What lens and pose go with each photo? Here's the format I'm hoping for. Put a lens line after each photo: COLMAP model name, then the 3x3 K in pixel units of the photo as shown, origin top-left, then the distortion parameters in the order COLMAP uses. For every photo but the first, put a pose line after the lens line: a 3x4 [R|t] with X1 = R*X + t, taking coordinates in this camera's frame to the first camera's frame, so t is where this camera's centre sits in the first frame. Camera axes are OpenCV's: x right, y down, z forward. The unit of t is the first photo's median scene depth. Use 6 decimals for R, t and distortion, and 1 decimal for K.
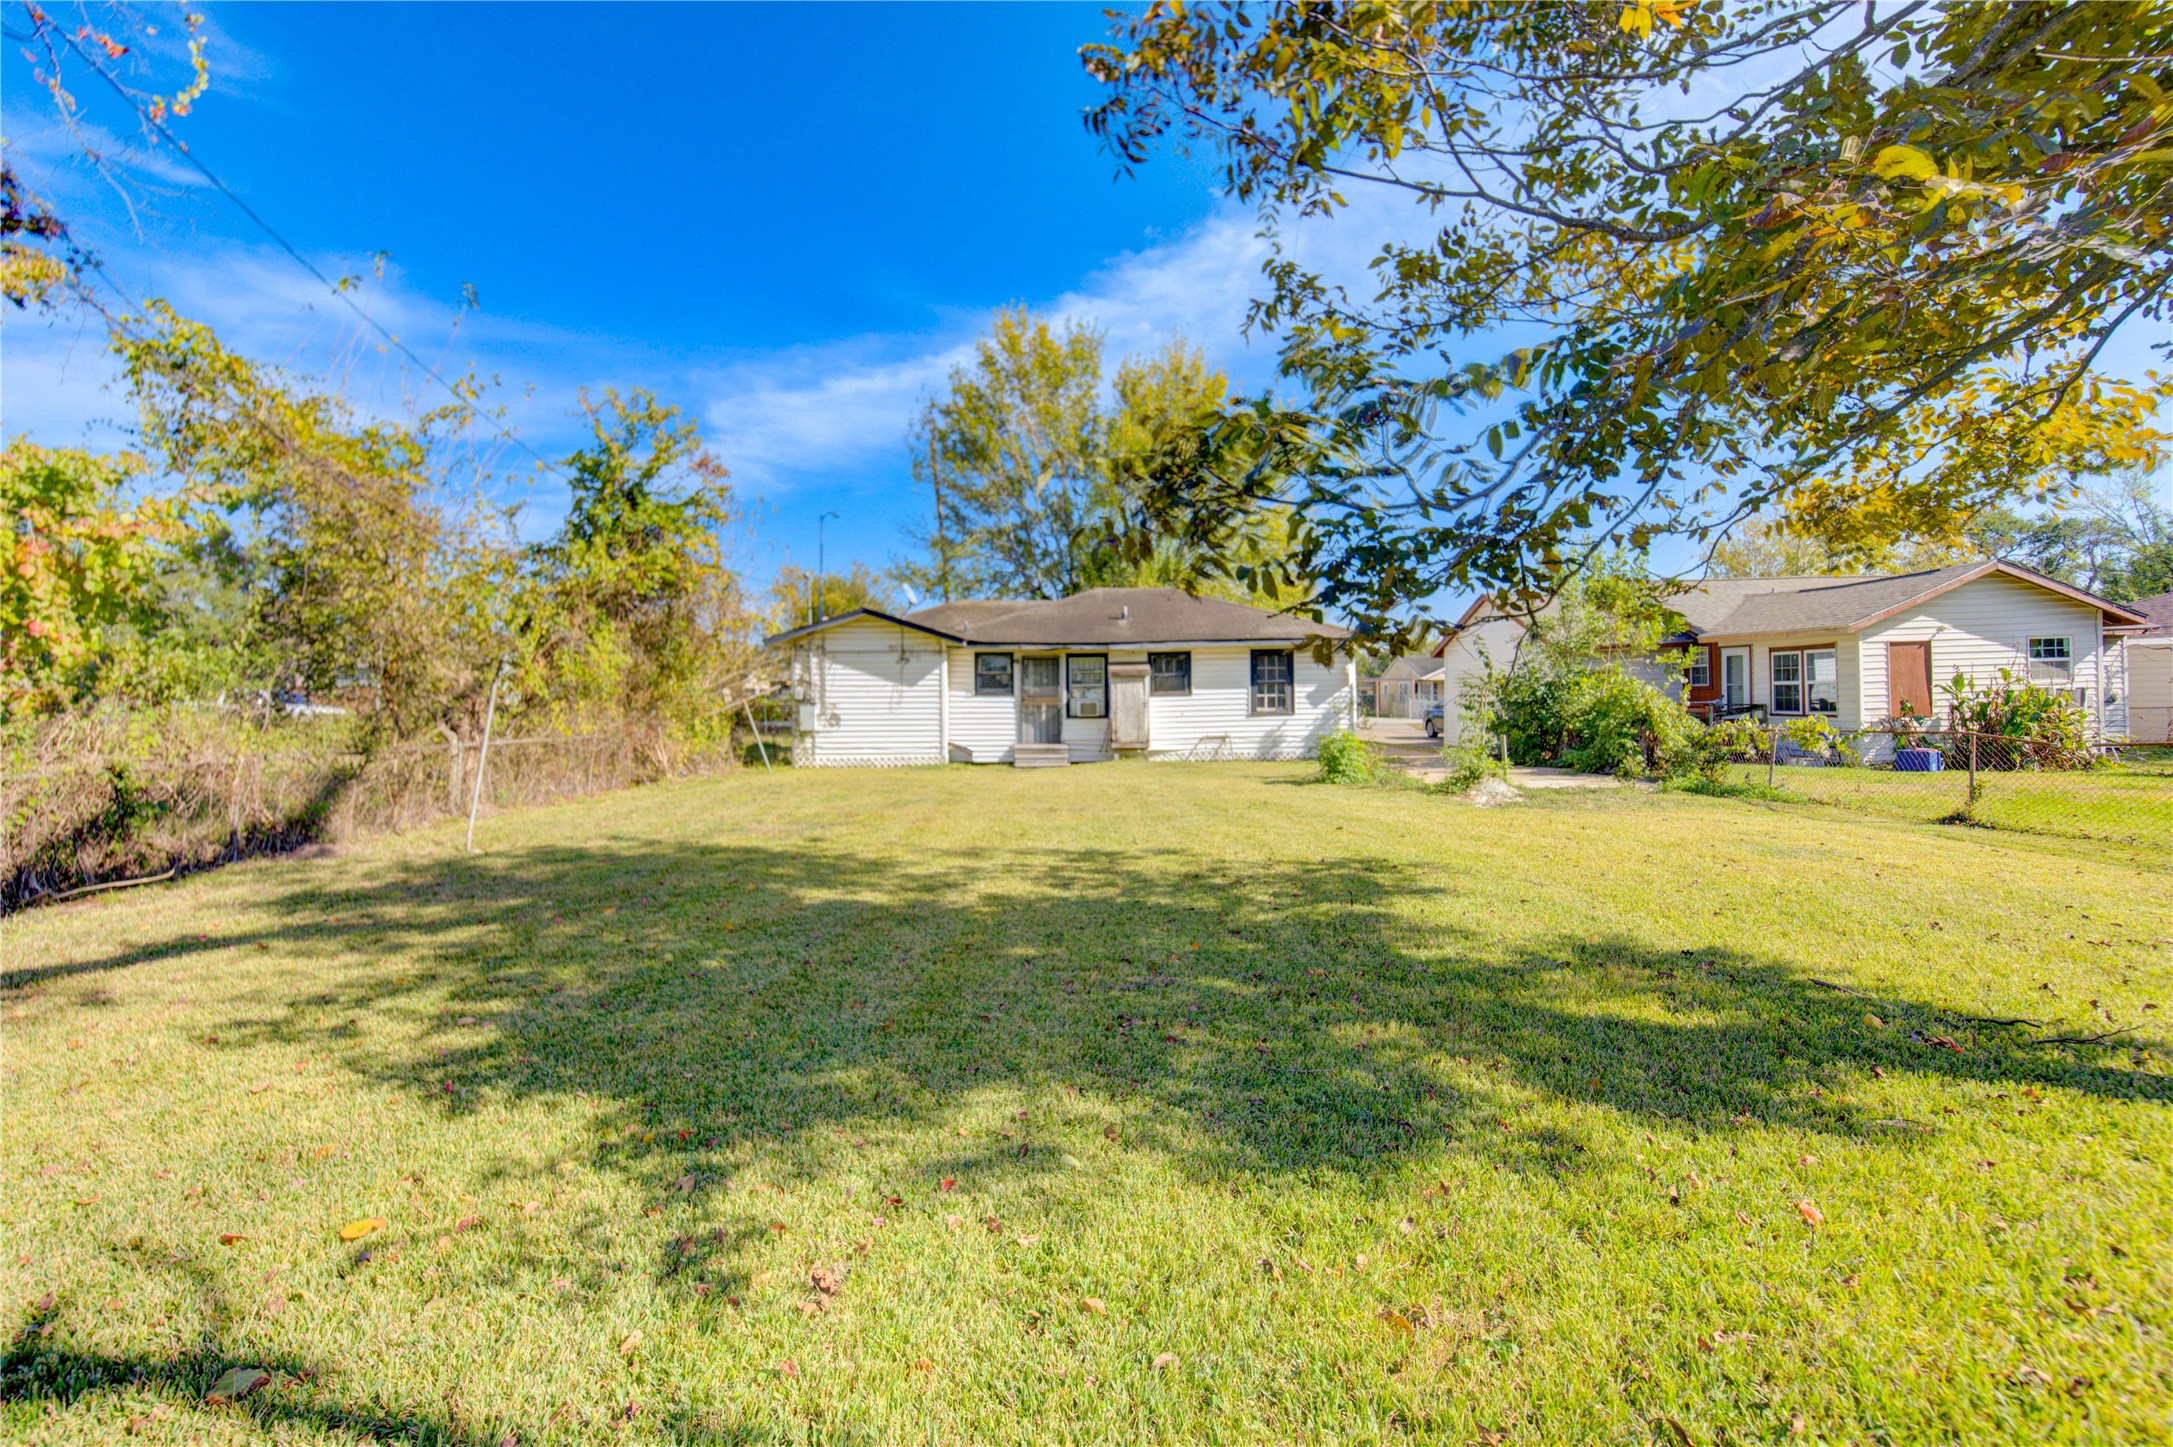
lens RADIAL K [[899.9, 0, 1059.9], [0, 899.9, 712.3], [0, 0, 1]] dist [-0.014563, -0.000244]
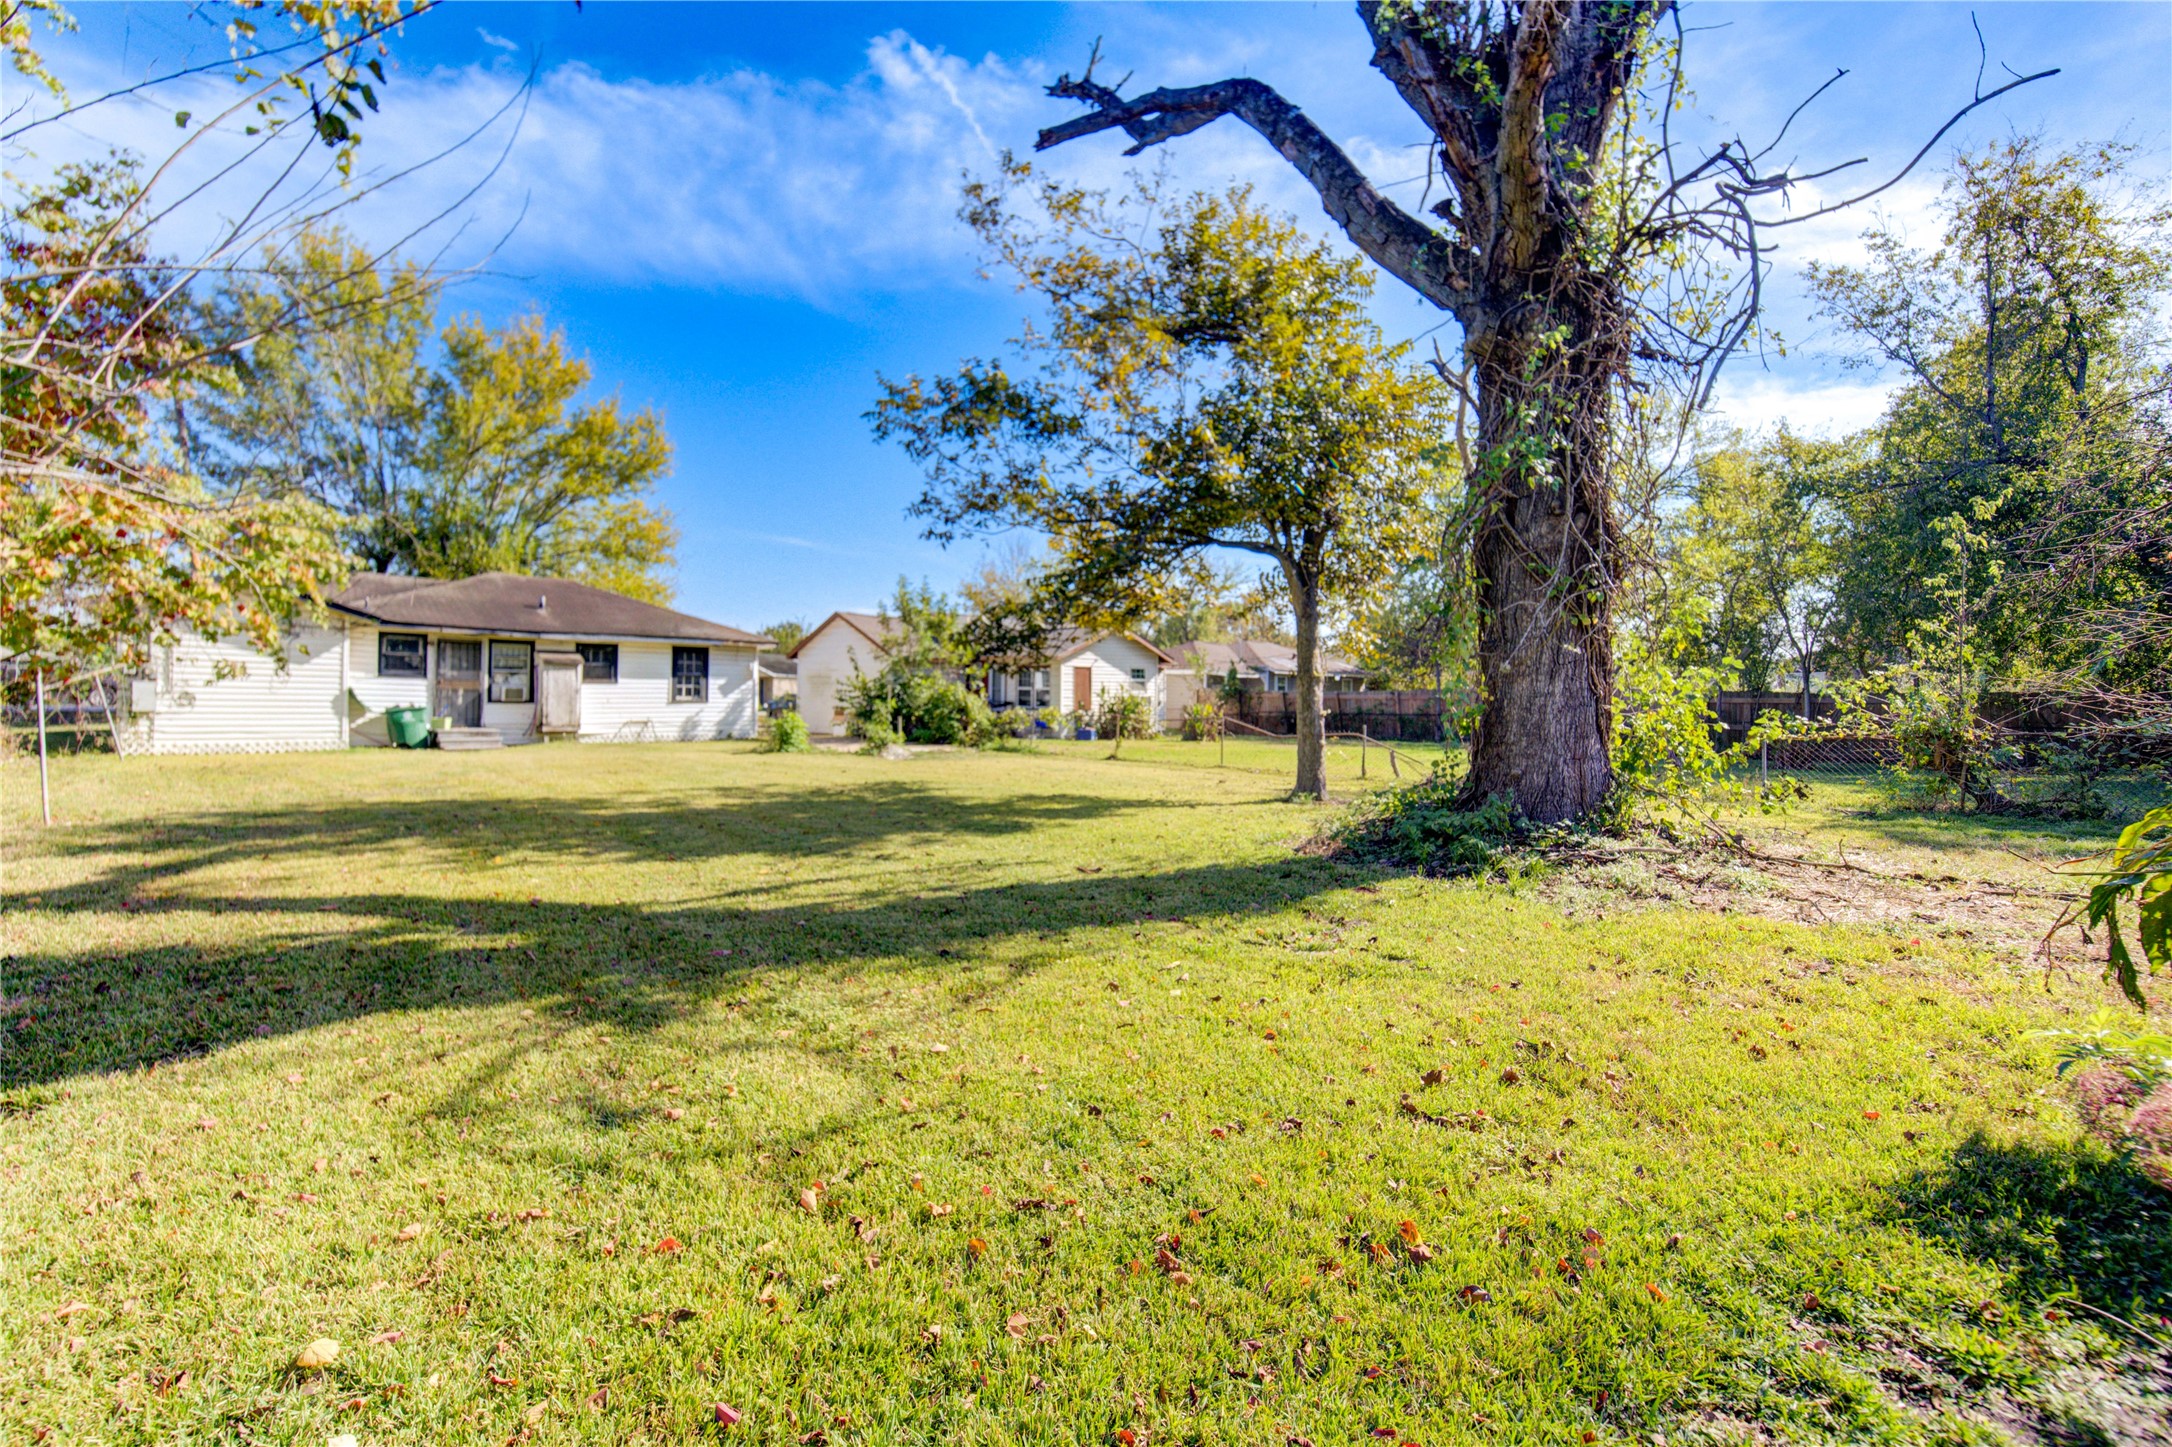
lens RADIAL K [[928.8, 0, 1080.0], [0, 928.8, 714.5], [0, 0, 1]] dist [-0.015937, -0.000911]
pose [[0.702166, 0.009223, 0.711954, -0.270454], [-0.013937, 0.999903, 0.000793, 0.010247], [-0.711877, -0.010480, 0.702226, -0.215413]]
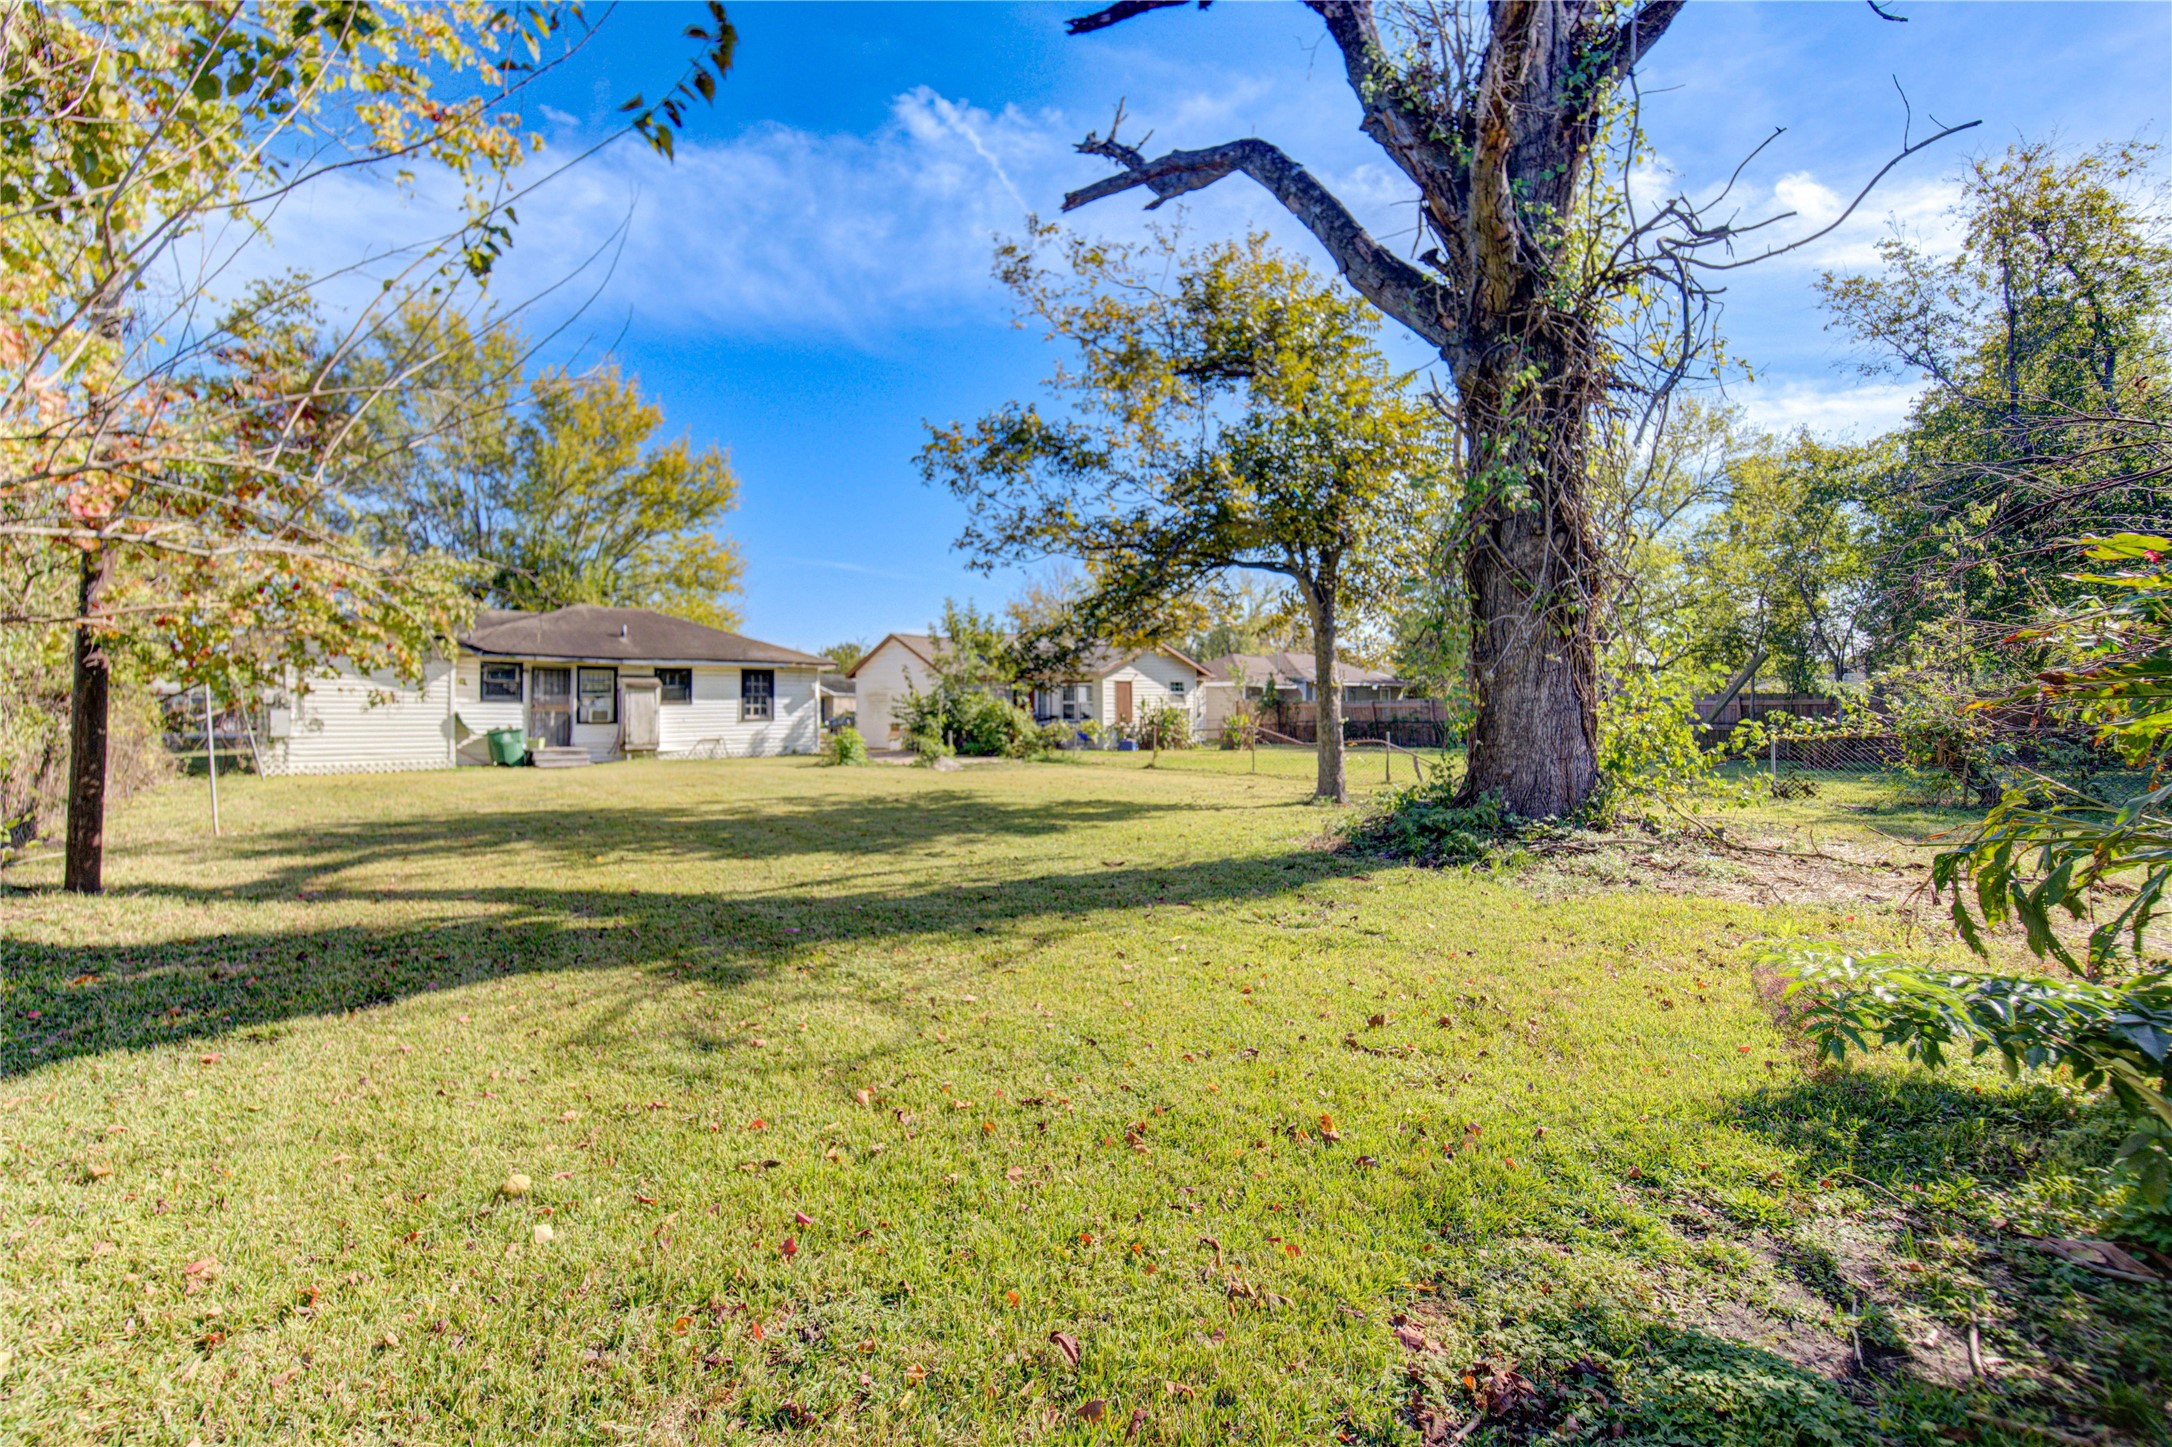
lens RADIAL K [[903.5, 0, 1079.7], [0, 903.5, 718.9], [0, 0, 1]] dist [-0.017023, -0.000186]
pose [[0.739642, 0.004506, 0.672986, -0.286267], [0.001512, 0.999964, -0.008358, 0.011198], [-0.672999, 0.007200, 0.739608, -0.247483]]
